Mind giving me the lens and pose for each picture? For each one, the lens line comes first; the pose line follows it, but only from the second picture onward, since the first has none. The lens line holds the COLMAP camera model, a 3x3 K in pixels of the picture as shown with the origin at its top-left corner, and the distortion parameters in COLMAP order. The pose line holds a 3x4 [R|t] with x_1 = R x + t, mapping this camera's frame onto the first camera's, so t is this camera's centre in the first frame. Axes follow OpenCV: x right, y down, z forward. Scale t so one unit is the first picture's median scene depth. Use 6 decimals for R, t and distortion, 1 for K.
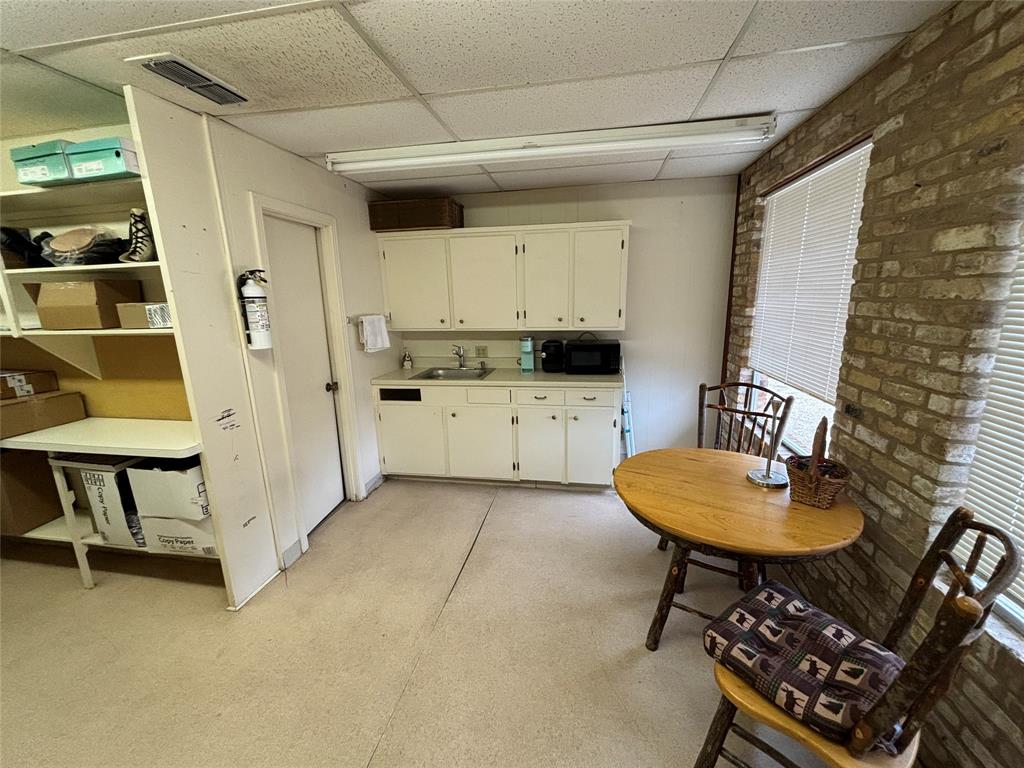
lens RADIAL K [[409.8, 0, 511.5], [0, 409.8, 381.8], [0, 0, 1]] dist [0.000668, -0.000359]
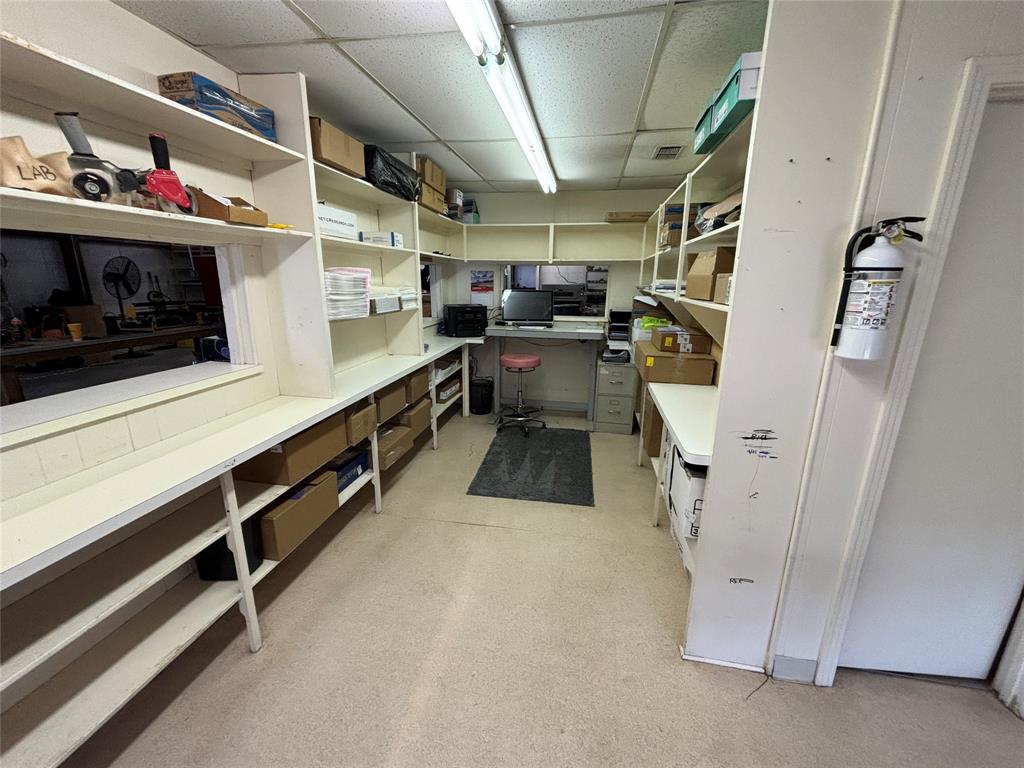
lens RADIAL K [[409.8, 0, 511.8], [0, 409.8, 382.1], [0, 0, 1]] dist [0.000668, -0.000359]
pose [[-0.001256, 0.272992, -0.962015, -0.035700], [-0.217302, 0.938954, 0.266731, -0.094447], [0.976104, 0.209383, 0.058143, 0.479970]]
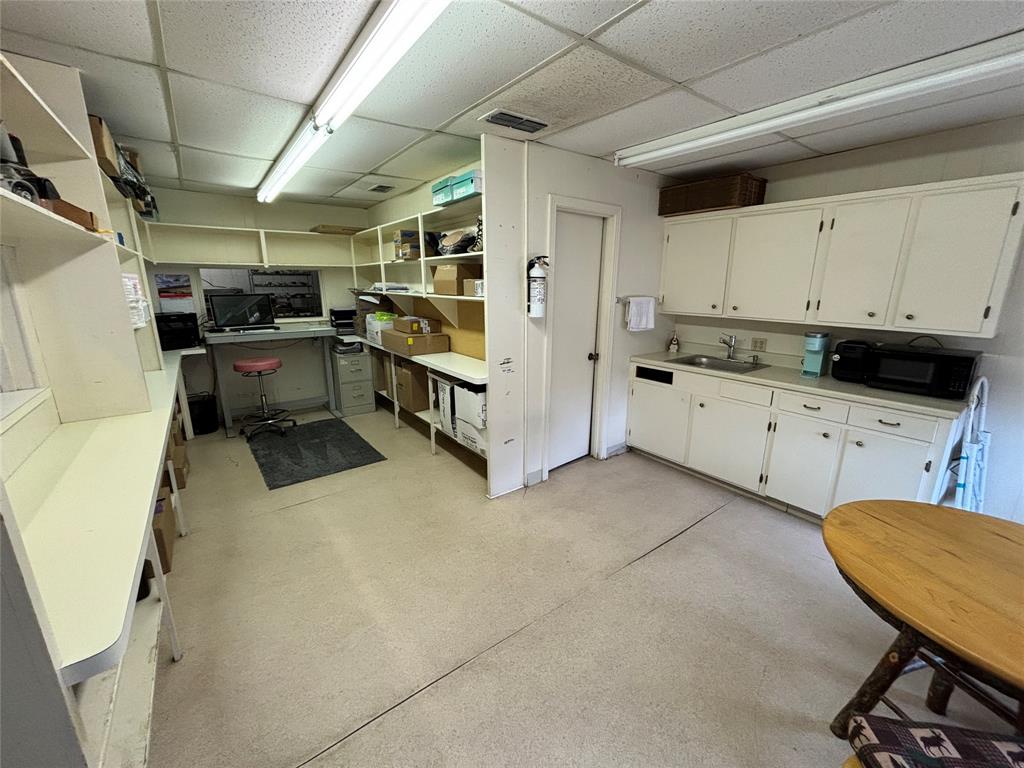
lens RADIAL K [[409.8, 0, 512.9], [0, 409.8, 384.0], [0, 0, 1]] dist [0.000668, -0.000359]
pose [[0.733039, 0.191750, -0.652599, 0.226196], [-0.162816, 0.981015, 0.105361, 0.004278], [0.660413, 0.029020, 0.750342, -0.027666]]
